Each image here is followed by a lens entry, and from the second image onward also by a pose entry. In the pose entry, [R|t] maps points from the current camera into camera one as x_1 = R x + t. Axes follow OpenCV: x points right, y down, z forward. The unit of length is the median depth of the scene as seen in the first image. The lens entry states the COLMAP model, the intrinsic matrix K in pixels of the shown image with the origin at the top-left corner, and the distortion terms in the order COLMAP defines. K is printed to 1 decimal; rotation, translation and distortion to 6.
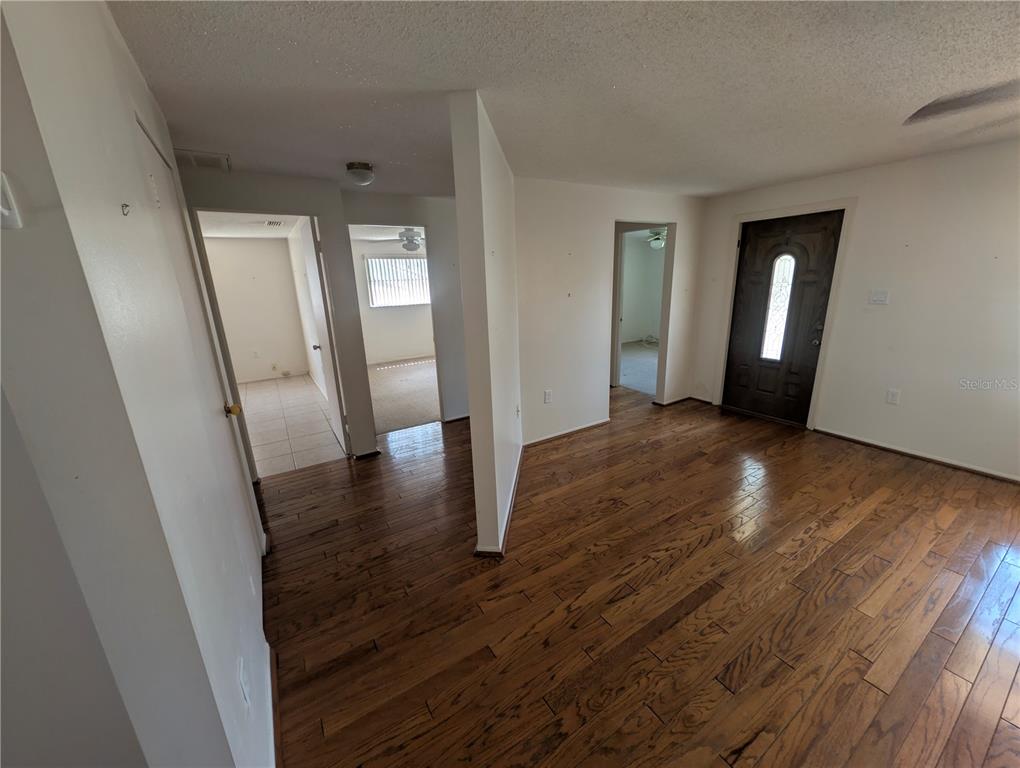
lens RADIAL K [[392.6, 0, 508.6], [0, 392.6, 384.3], [0, 0, 1]] dist [0.001266, 0.000366]
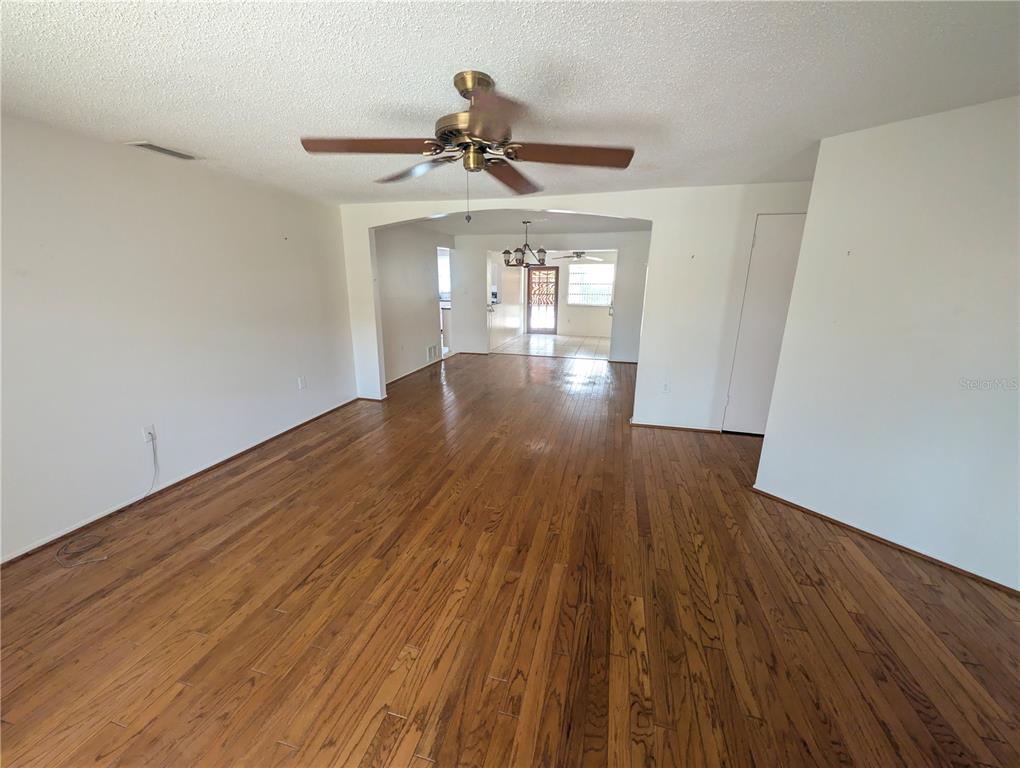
lens RADIAL K [[392.6, 0, 508.6], [0, 392.6, 384.3], [0, 0, 1]] dist [0.001266, 0.000366]
pose [[-0.731837, 0.206529, -0.649431, 1.284162], [-0.160810, 0.873724, 0.459072, -0.321265], [0.662235, 0.440401, -0.606211, 1.055503]]
